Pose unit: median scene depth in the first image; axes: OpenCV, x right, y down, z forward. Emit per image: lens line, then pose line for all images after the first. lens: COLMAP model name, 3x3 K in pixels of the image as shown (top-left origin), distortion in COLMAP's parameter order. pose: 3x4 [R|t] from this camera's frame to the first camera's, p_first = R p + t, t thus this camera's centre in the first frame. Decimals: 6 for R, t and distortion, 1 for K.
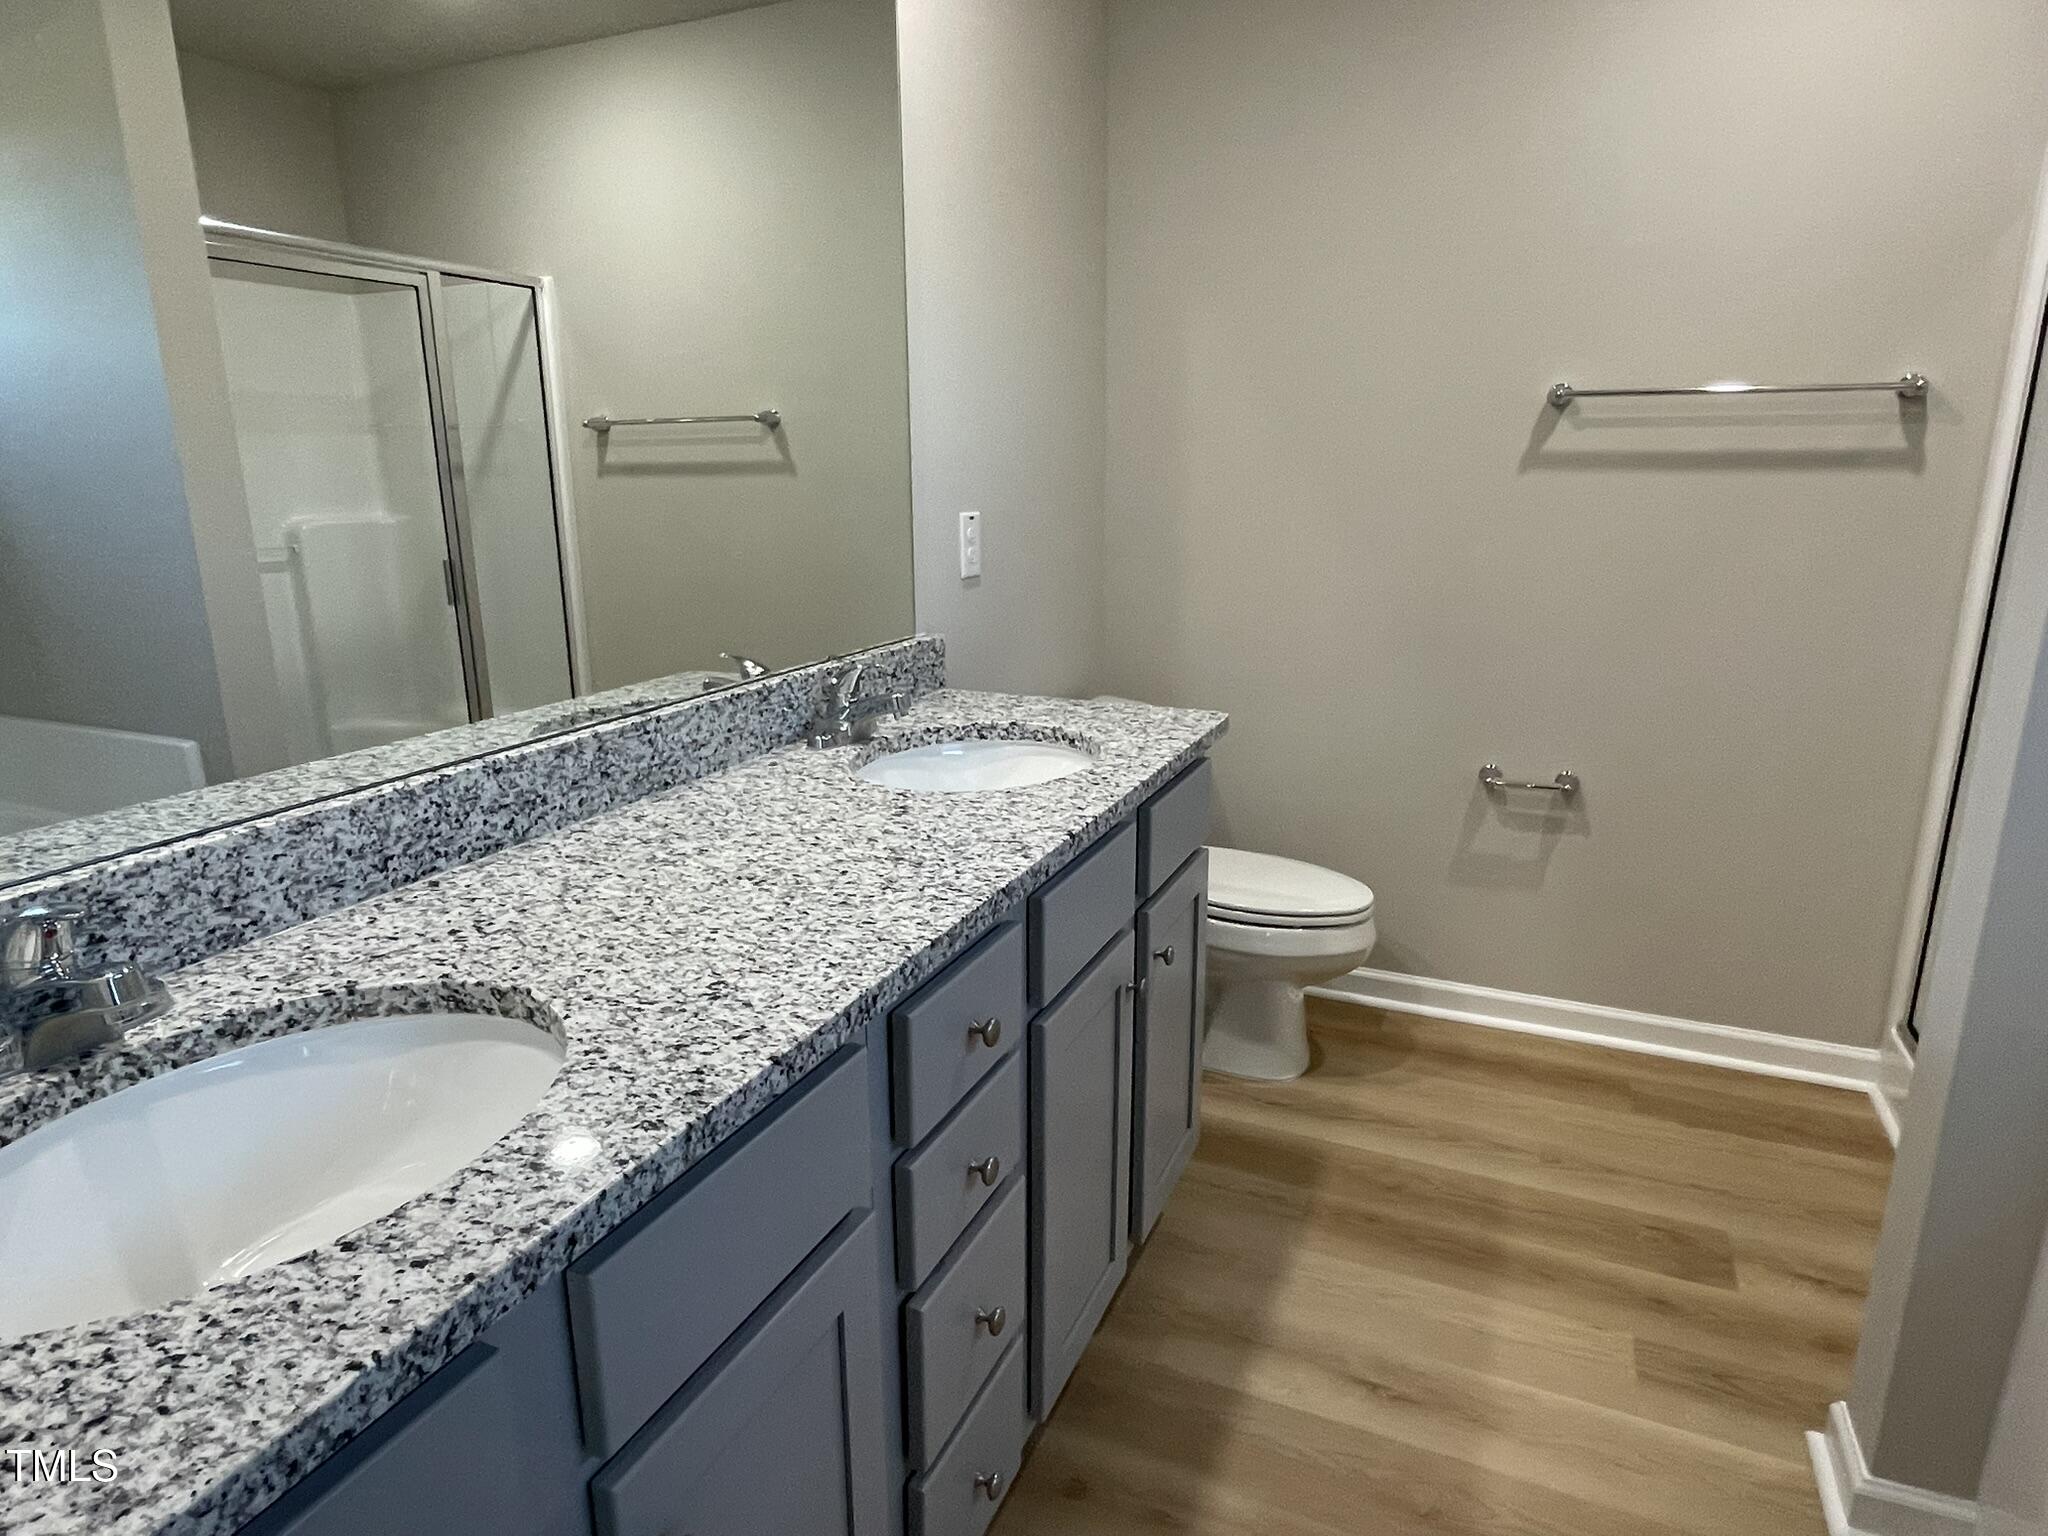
lens RADIAL K [[1183.7, 0, 1024.0], [0, 1183.7, 768.0], [0, 0, 1]] dist [-0.004472, -0.000658]
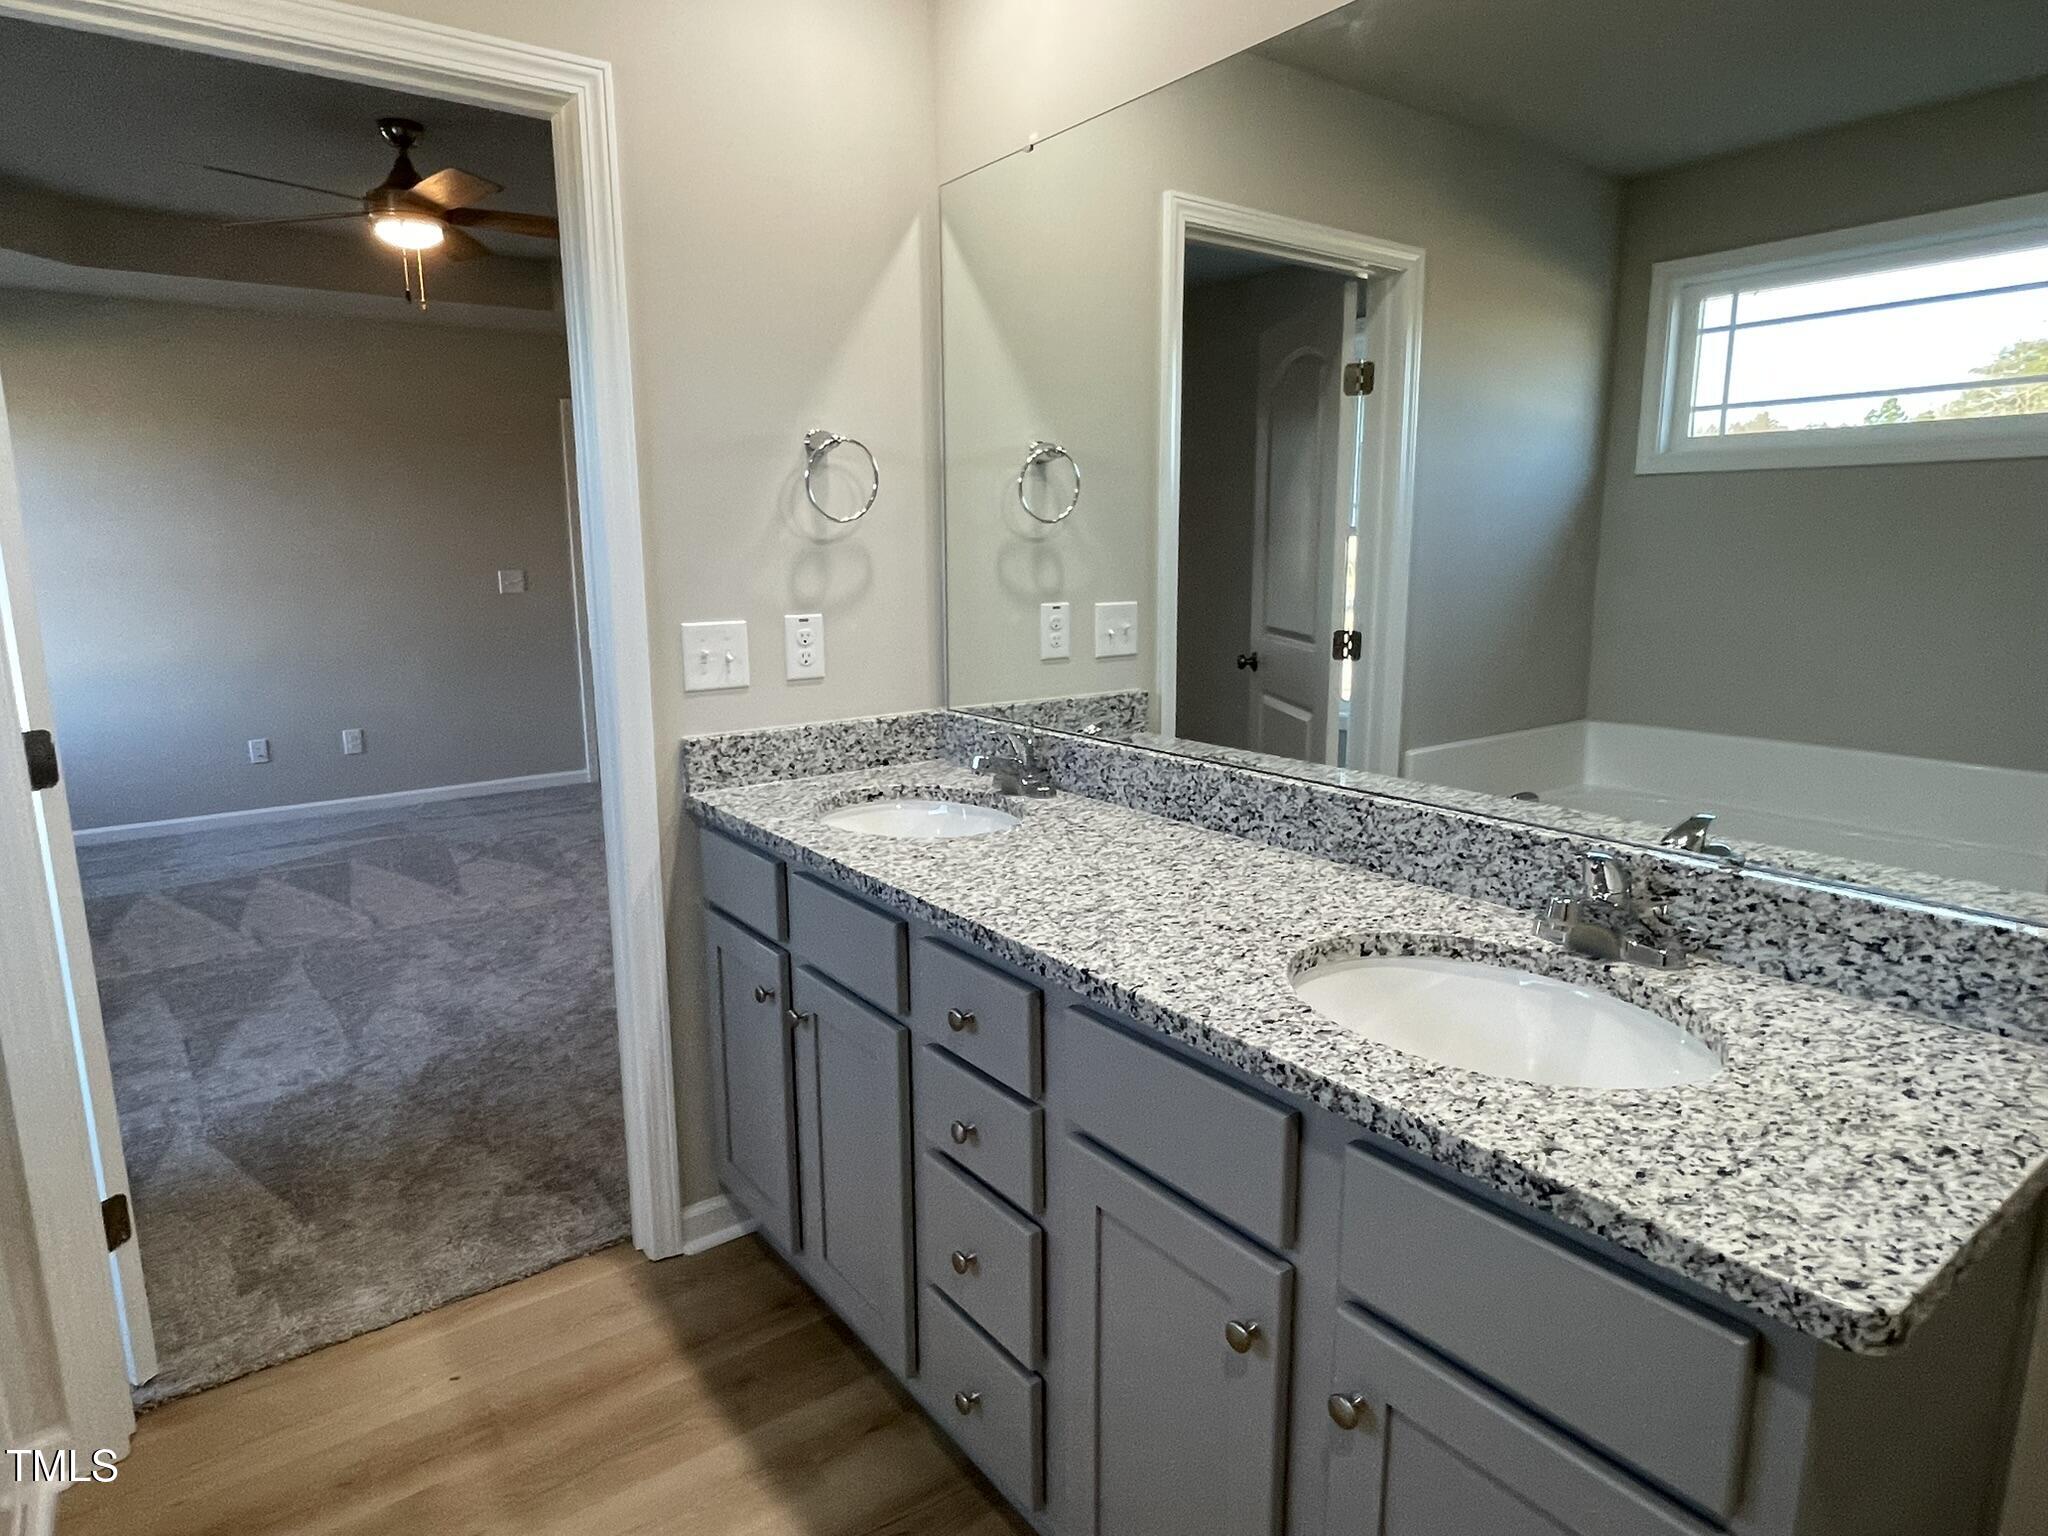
lens RADIAL K [[1183.7, 0, 1024.0], [0, 1183.7, 768.0], [0, 0, 1]] dist [-0.004472, -0.000658]
pose [[-0.493042, 0.171746, -0.852885, 0.838892], [-0.208050, 0.928603, 0.307265, -0.372286], [0.844763, 0.328938, -0.422108, 1.306680]]
